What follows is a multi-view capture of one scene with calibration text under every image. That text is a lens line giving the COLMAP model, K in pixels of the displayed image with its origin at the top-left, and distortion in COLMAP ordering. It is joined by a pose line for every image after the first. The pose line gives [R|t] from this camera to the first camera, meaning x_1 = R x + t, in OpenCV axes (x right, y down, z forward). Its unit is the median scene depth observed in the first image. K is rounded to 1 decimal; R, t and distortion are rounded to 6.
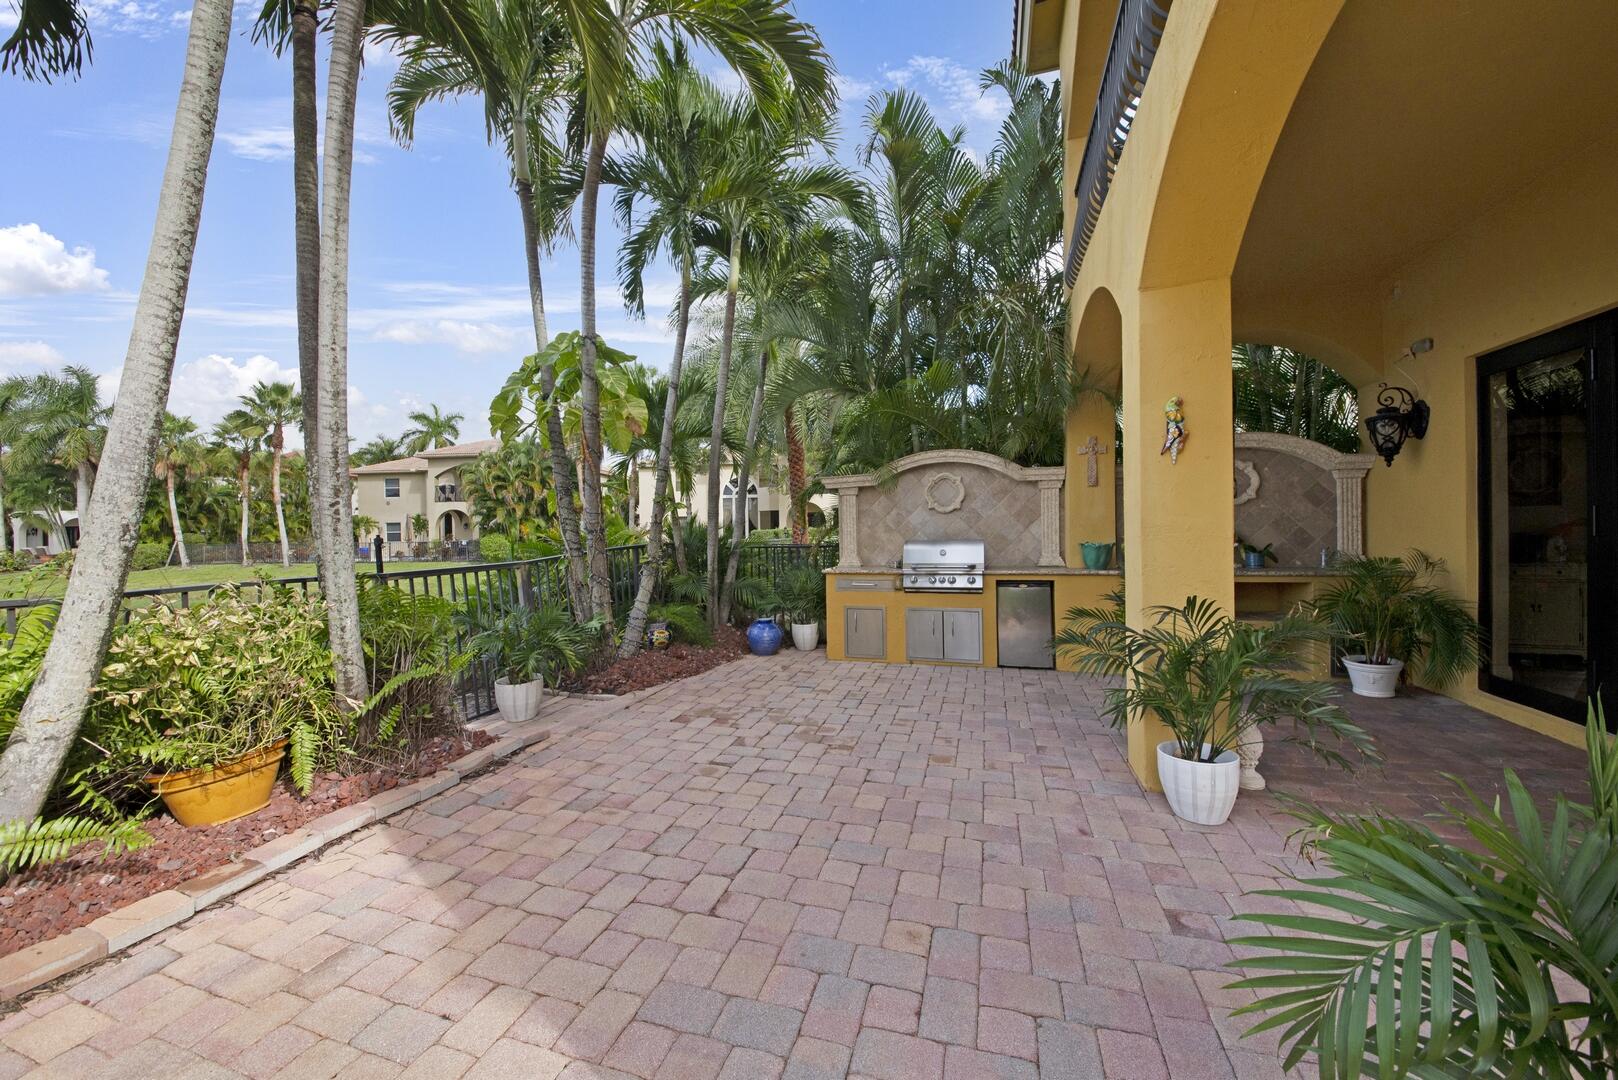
lens RADIAL K [[600.3, 0, 799.5], [0, 600.3, 514.8], [0, 0, 1]] dist [0.009389, -0.010965]
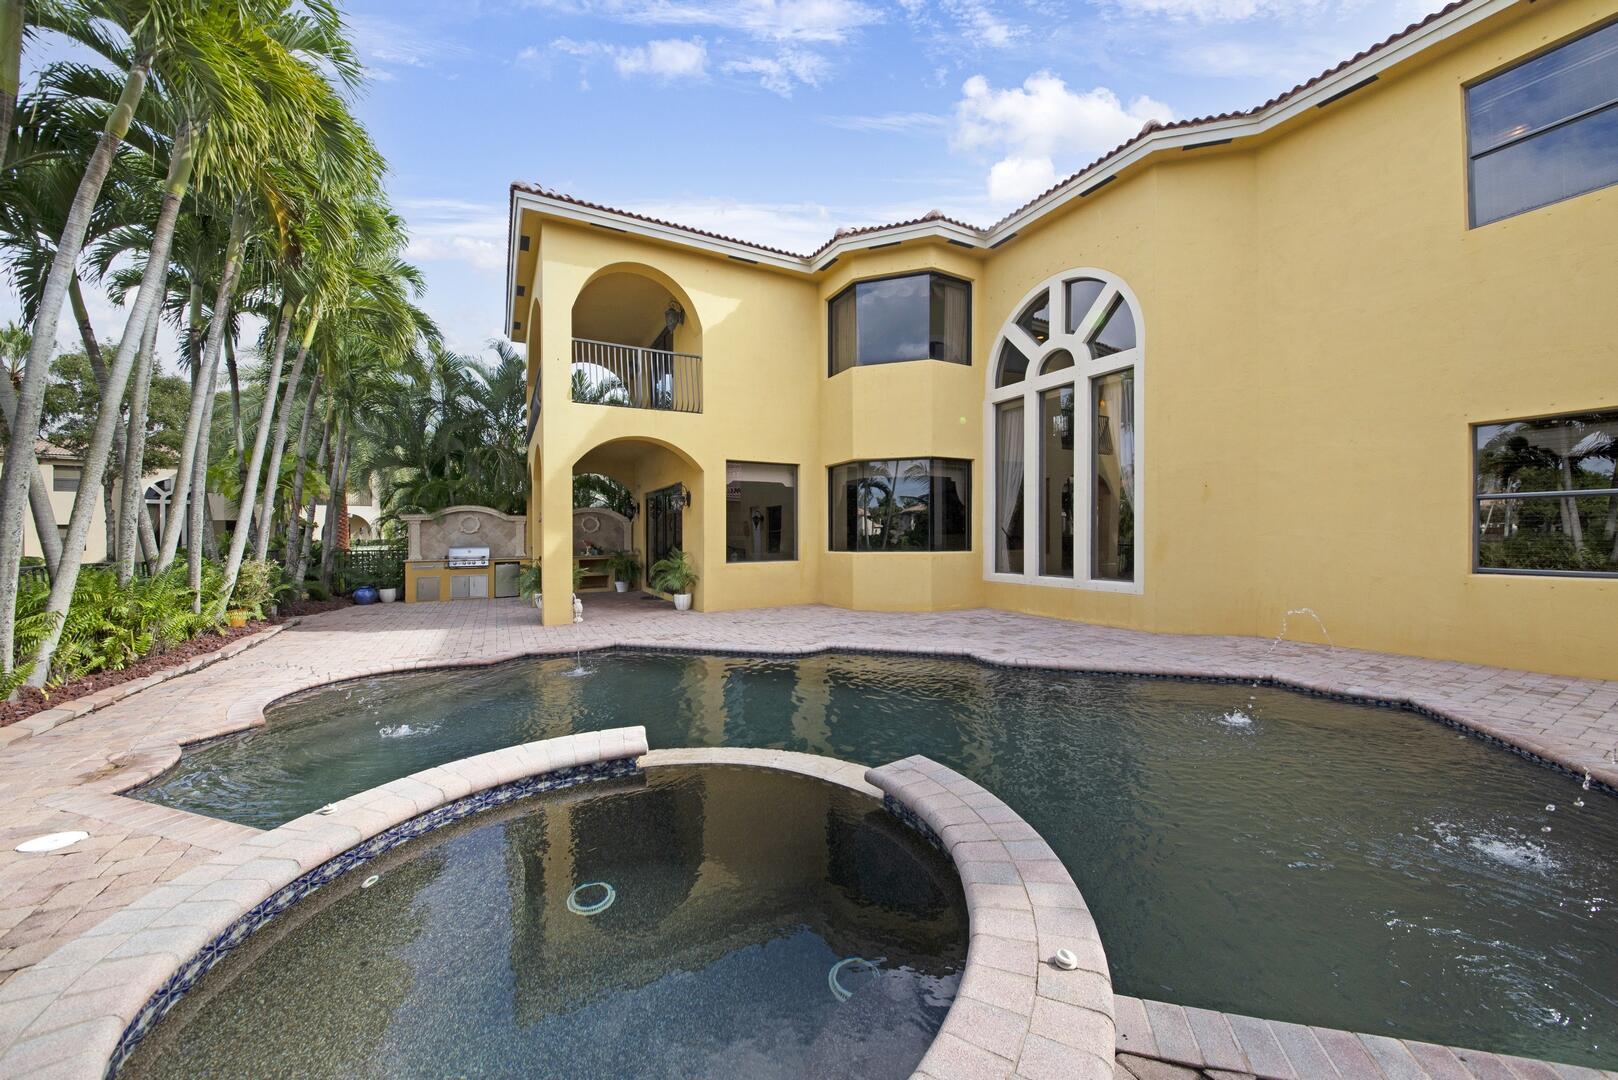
lens RADIAL K [[578.8, 0, 809.0], [0, 578.8, 540.0], [0, 0, 1]] dist [0.055892, -0.000010]
pose [[0.689359, 0.004319, 0.724407, -0.462668], [-0.017745, 0.999783, 0.010925, -0.025631], [-0.724203, -0.020386, 0.689285, -1.382315]]
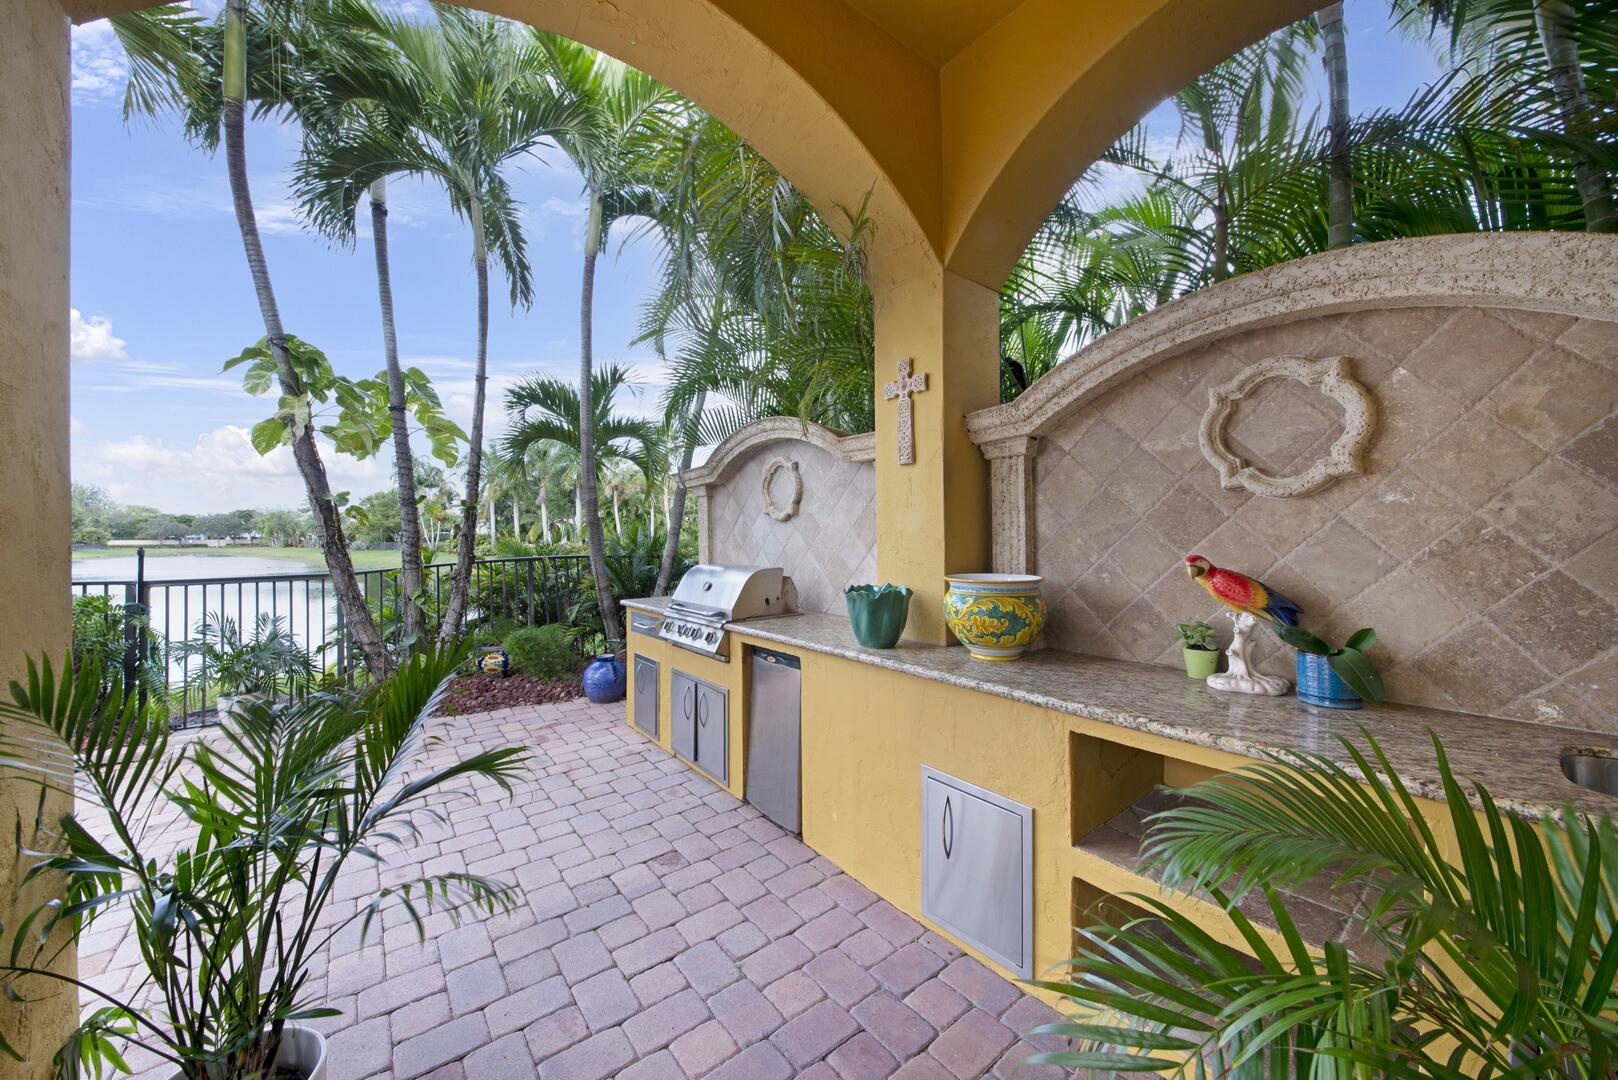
lens RADIAL K [[576.4, 0, 818.8], [0, 576.4, 523.0], [0, 0, 1]] dist [-0.000099, -0.013441]
pose [[0.831324, -0.002830, -0.555781, 0.606673], [0.008142, 0.999942, 0.007086, -0.005558], [0.555729, -0.010416, 0.831298, 0.533844]]
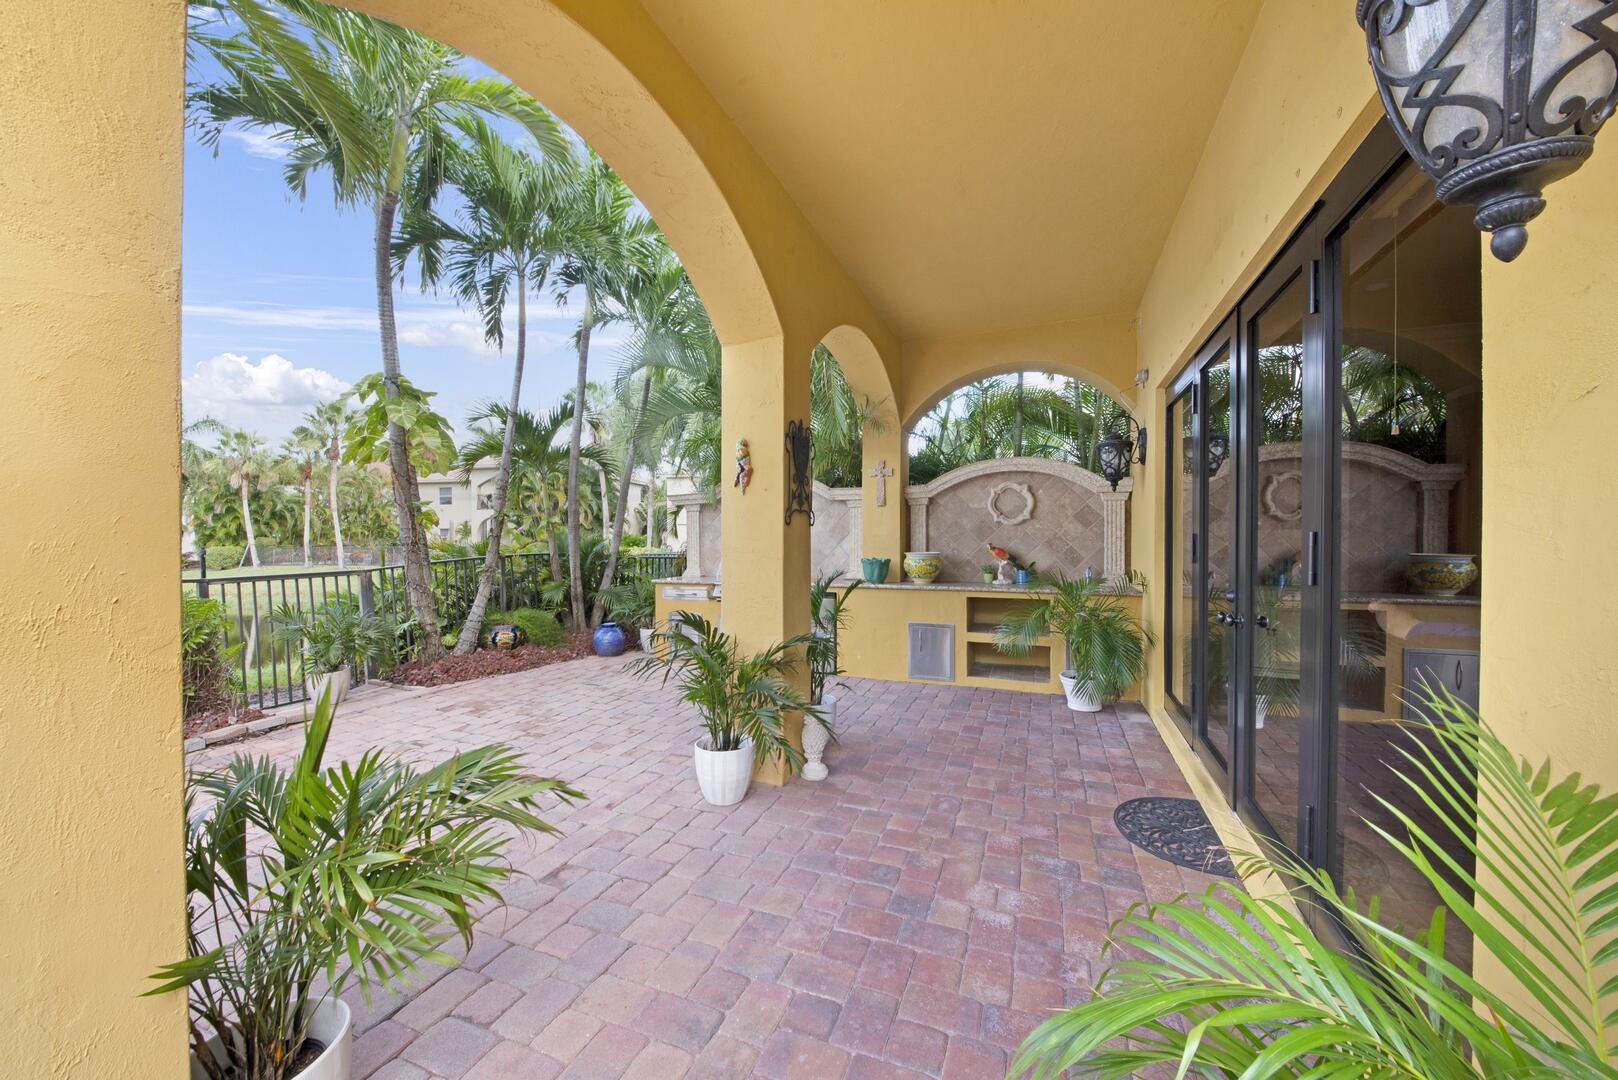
lens RADIAL K [[590.2, 0, 817.1], [0, 590.2, 527.3], [0, 0, 1]] dist [0.000452, -0.013988]
pose [[0.997709, 0.008103, -0.067168, 0.398770], [-0.007599, 0.999941, 0.007762, -0.014984], [0.067227, -0.007234, 0.997711, -0.052936]]
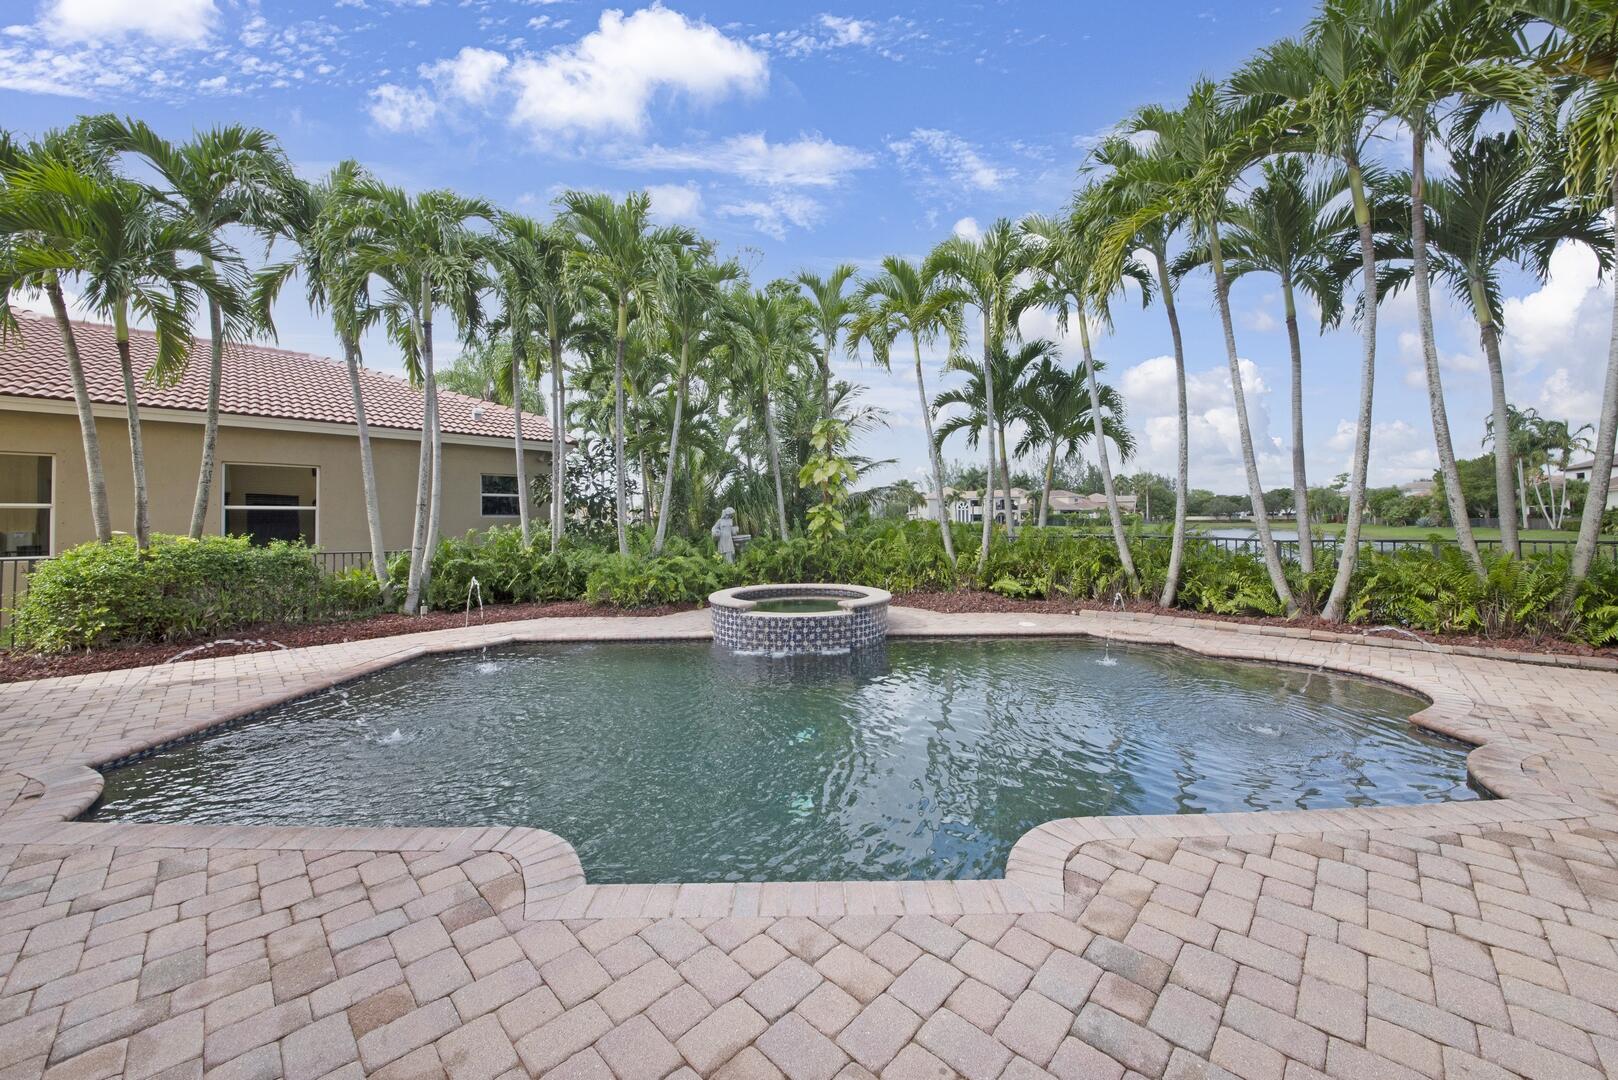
lens RADIAL K [[574.8, 0, 805.4], [0, 574.8, 512.8], [0, 0, 1]] dist [0.009005, -0.014153]
pose [[-0.447720, 0.008154, -0.894137, 0.777522], [0.037496, 0.999250, -0.009663, -0.033768], [0.893387, -0.037853, -0.447690, -0.572595]]
